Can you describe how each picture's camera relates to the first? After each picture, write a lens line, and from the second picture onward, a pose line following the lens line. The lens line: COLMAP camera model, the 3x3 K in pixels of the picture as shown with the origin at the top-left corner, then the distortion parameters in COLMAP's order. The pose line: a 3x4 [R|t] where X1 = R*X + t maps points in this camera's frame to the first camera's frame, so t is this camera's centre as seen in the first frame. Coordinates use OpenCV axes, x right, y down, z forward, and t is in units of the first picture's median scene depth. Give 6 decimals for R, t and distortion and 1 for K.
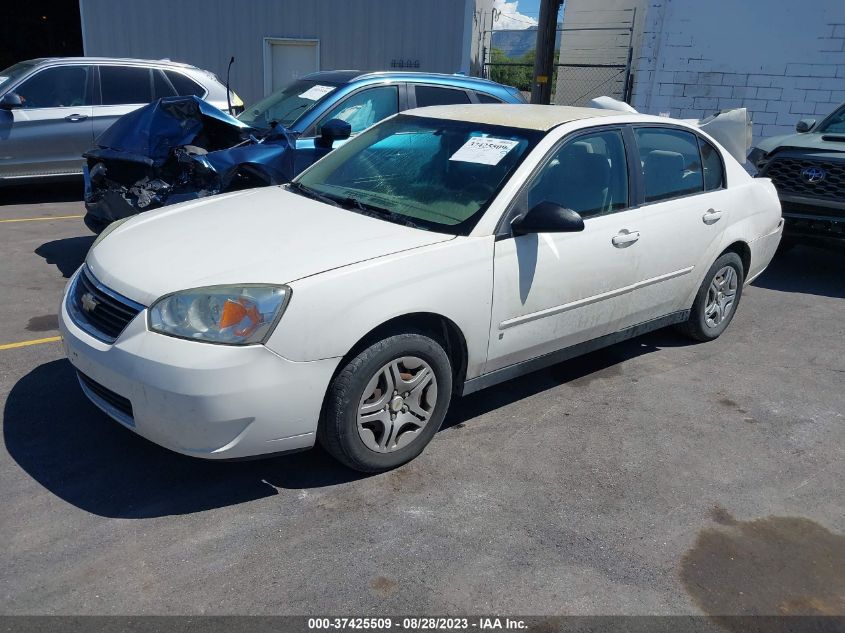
lens RADIAL K [[681.2, 0, 422.5], [0, 681.2, 316.5], [0, 0, 1]] dist [0.081651, -0.124081]
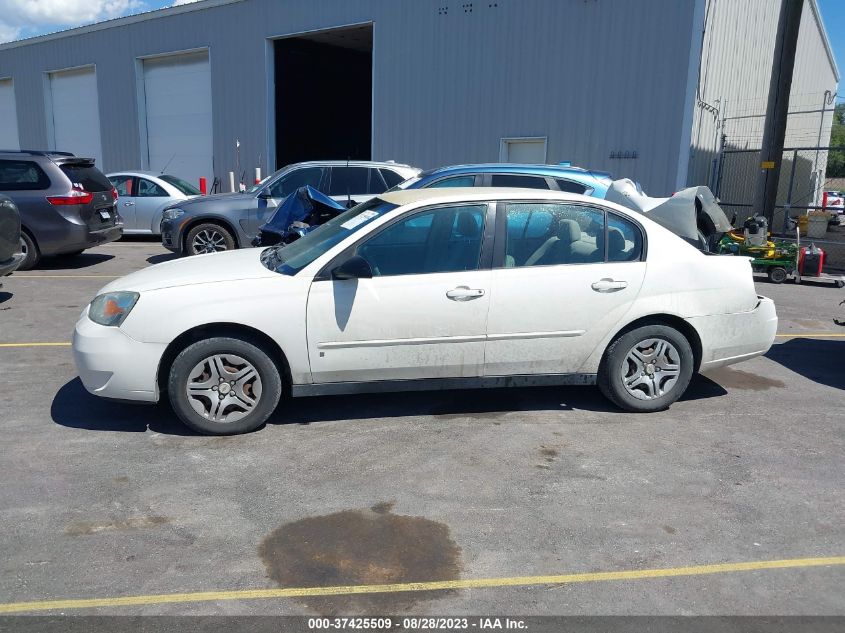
lens RADIAL K [[705.5, 0, 422.5], [0, 705.5, 316.5], [0, 0, 1]] dist [0.004079, -0.005295]
pose [[0.863002, 0.072676, -0.499946, 0.970901], [-0.139051, 0.985547, -0.096761, 0.061423], [0.485688, 0.153023, 0.860634, -0.081198]]
